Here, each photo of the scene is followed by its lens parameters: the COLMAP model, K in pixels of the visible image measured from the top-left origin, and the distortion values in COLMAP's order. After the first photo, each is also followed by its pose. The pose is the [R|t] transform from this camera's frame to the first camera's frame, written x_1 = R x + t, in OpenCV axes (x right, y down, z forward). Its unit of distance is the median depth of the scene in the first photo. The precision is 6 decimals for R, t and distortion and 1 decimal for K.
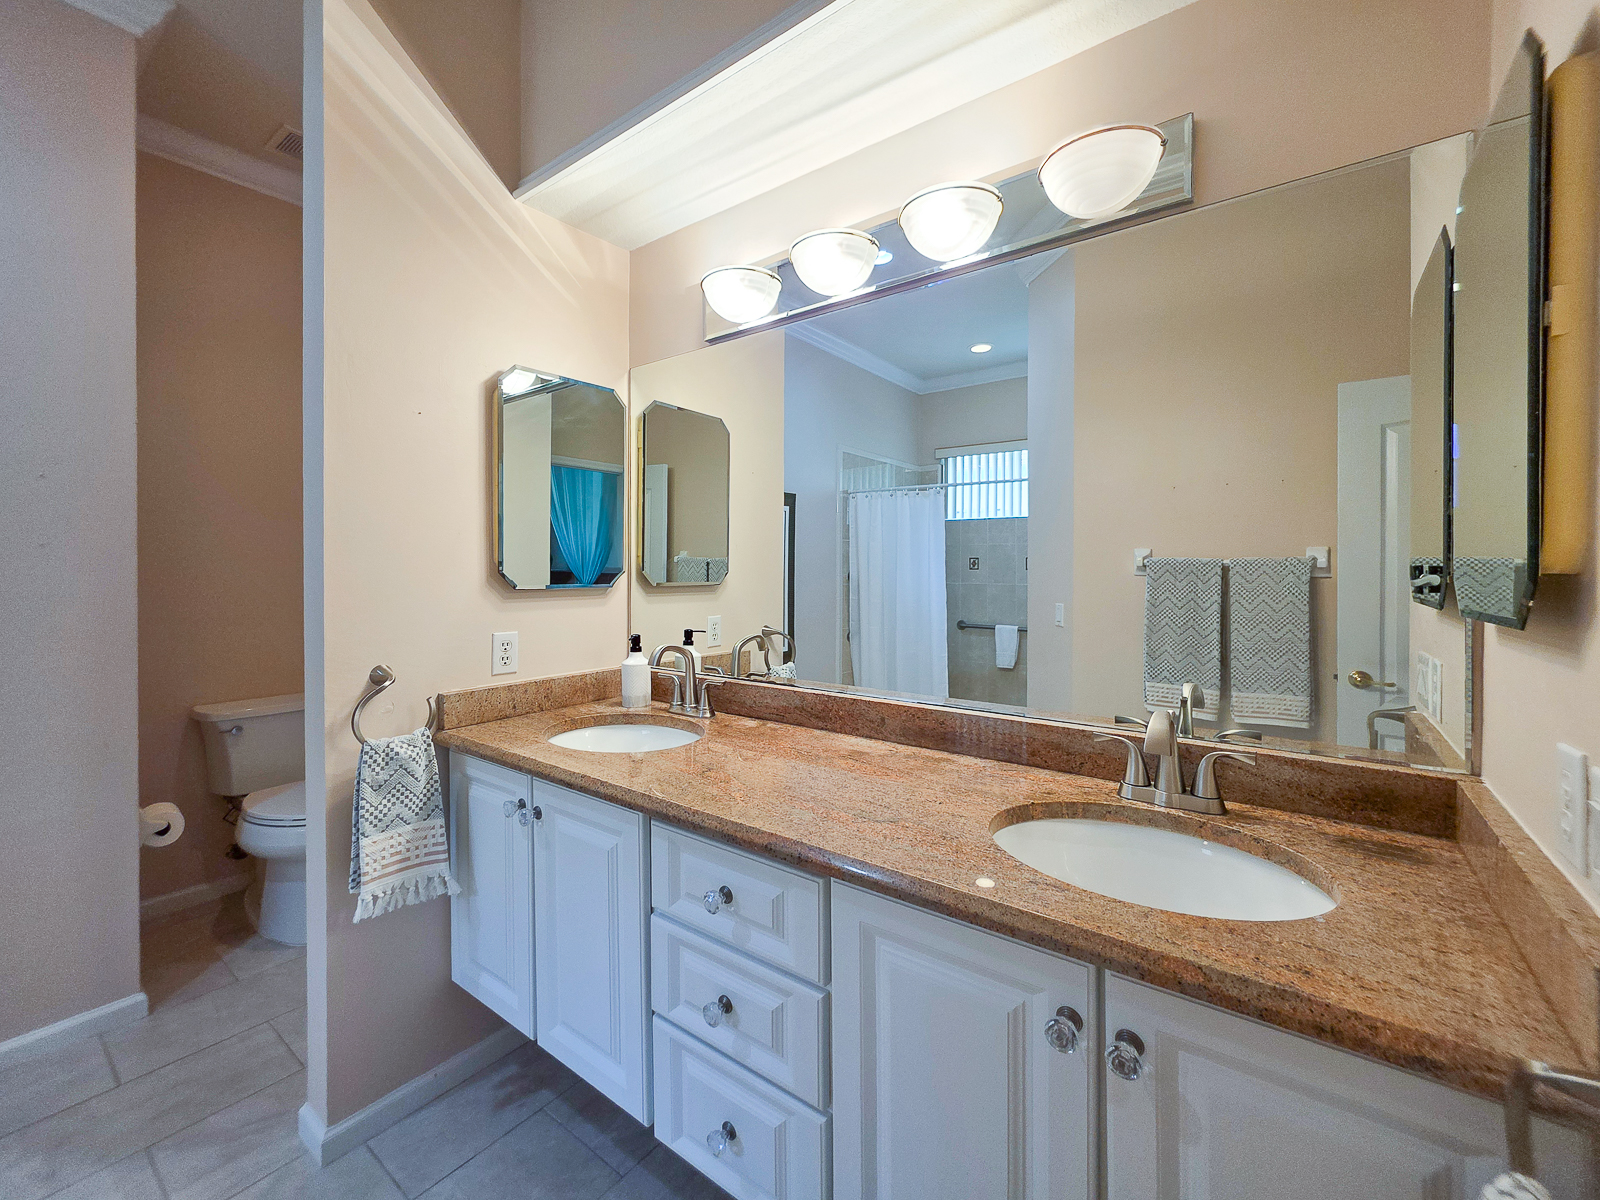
lens RADIAL K [[654.6, 0, 803.4], [0, 654.6, 574.0], [0, 0, 1]] dist [-0.001441, 0.000506]
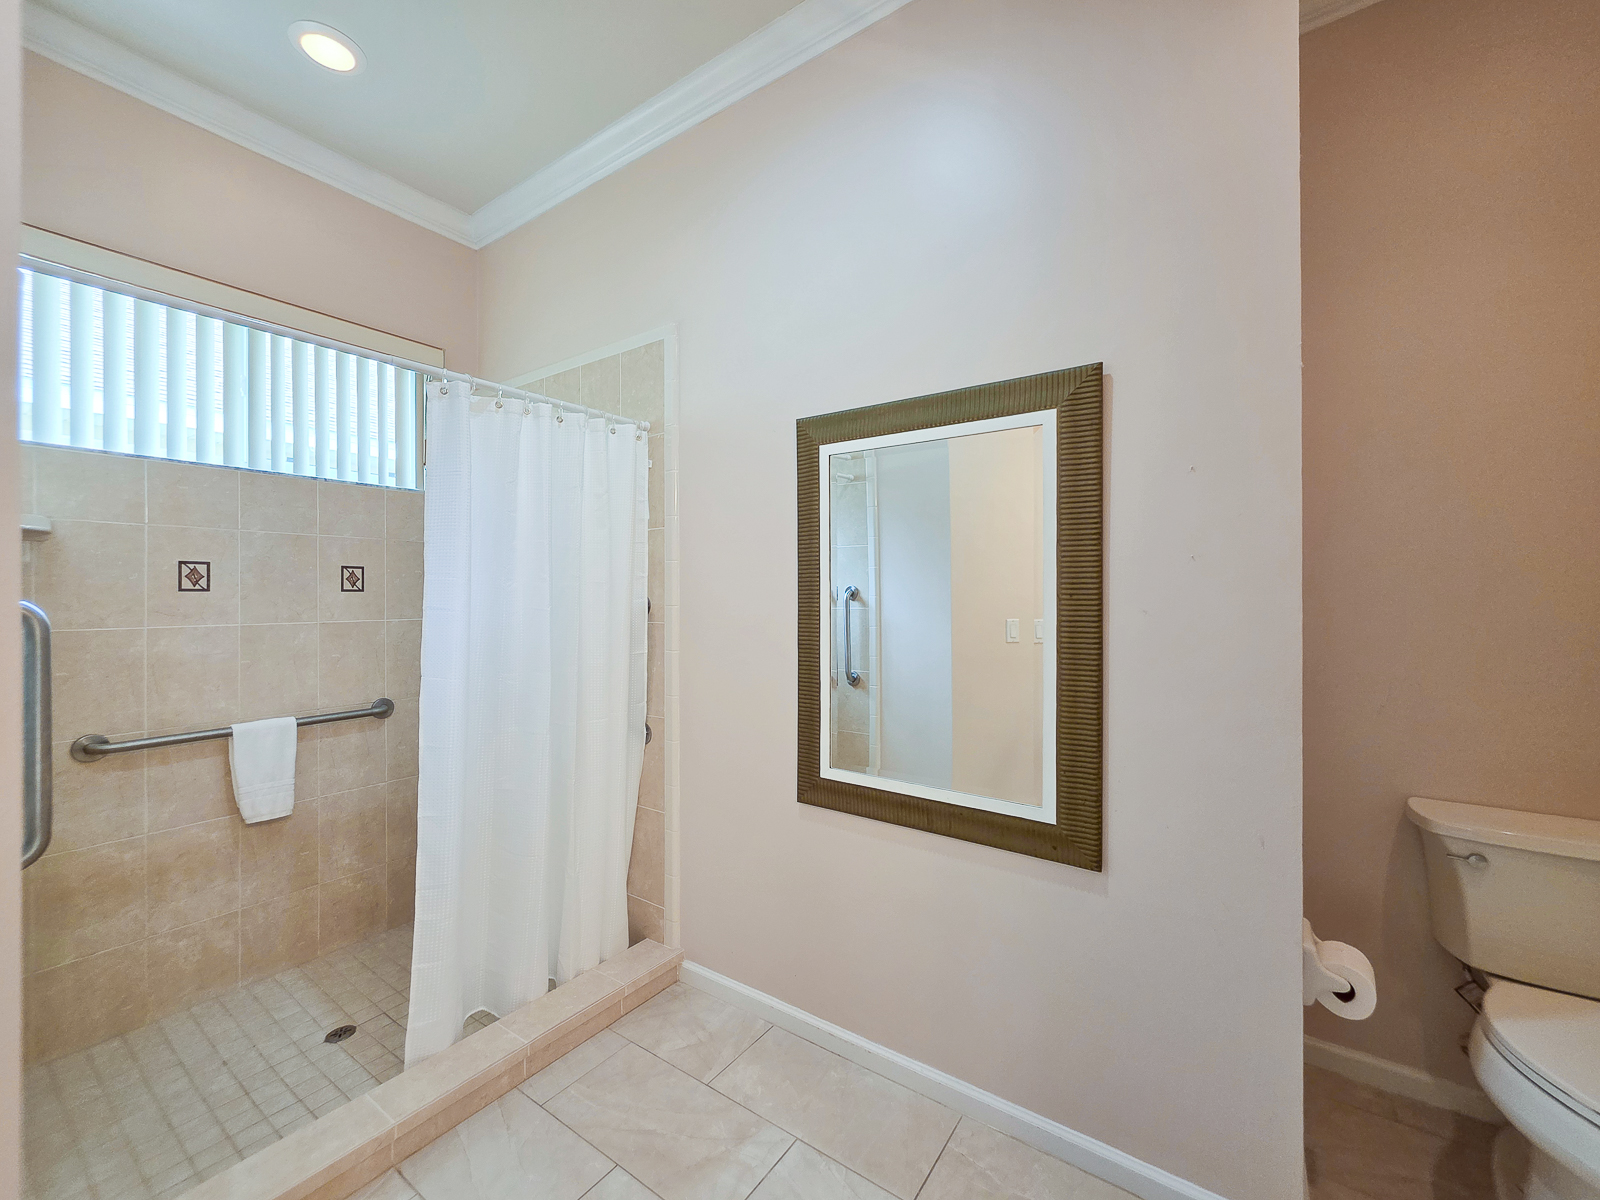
lens RADIAL K [[654.6, 0, 800.3], [0, 654.6, 593.2], [0, 0, 1]] dist [-0.001441, 0.000506]
pose [[0.029075, -0.005493, -0.999562, -0.484217], [-0.001898, 0.999983, -0.005551, 0.004169], [0.999575, 0.002059, 0.029064, 0.615054]]
